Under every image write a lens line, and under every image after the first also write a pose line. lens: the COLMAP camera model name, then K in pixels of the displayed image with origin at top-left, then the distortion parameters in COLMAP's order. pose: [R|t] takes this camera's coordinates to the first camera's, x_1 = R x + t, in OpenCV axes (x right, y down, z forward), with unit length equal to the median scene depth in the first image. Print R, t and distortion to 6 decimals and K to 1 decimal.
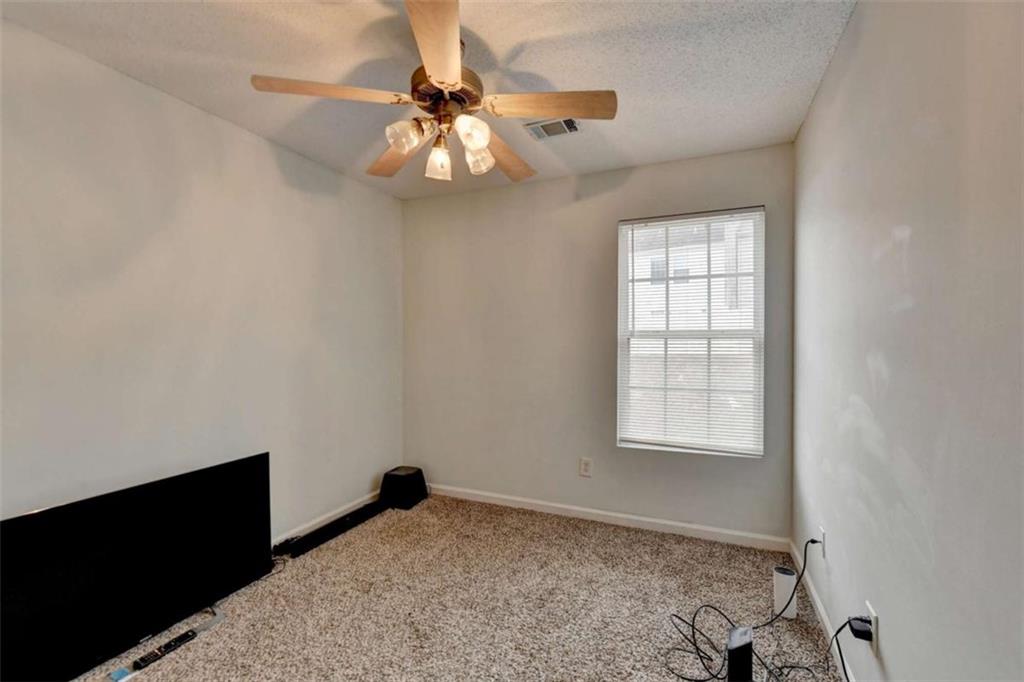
lens RADIAL K [[407.3, 0, 551.2], [0, 407.3, 342.4], [0, 0, 1]] dist [-0.001902, -0.000038]
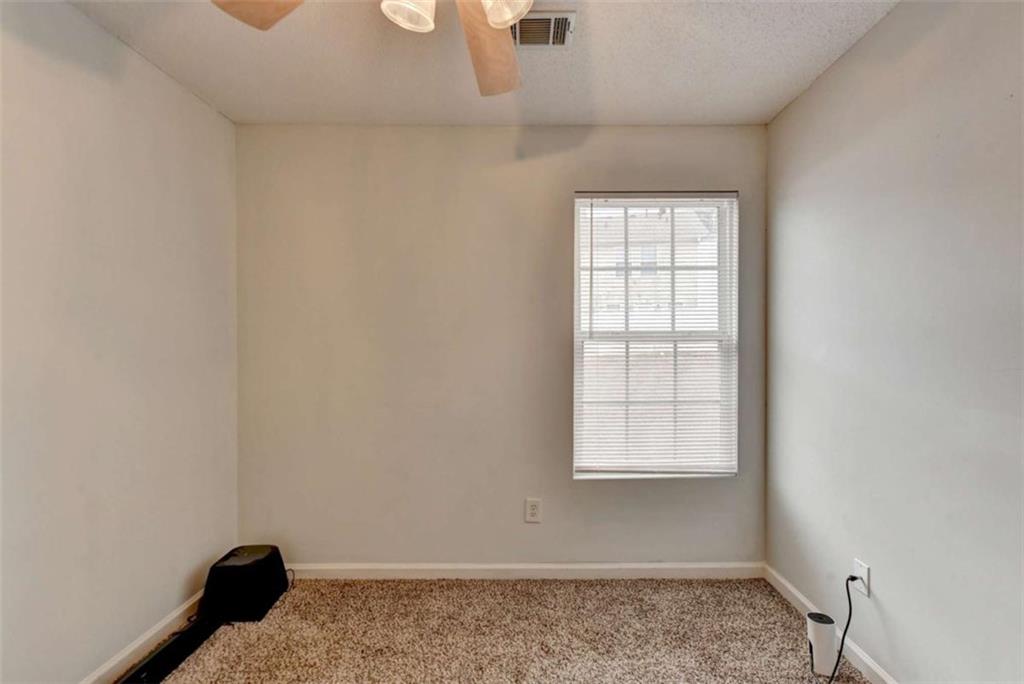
lens RADIAL K [[410.0, 0, 530.1], [0, 410.0, 343.7], [0, 0, 1]] dist [-0.007094, -0.000046]
pose [[0.936042, -0.004113, 0.351865, -0.195403], [0.005241, 0.999984, -0.002252, -0.003607], [-0.351850, 0.003952, 0.936048, 0.295923]]
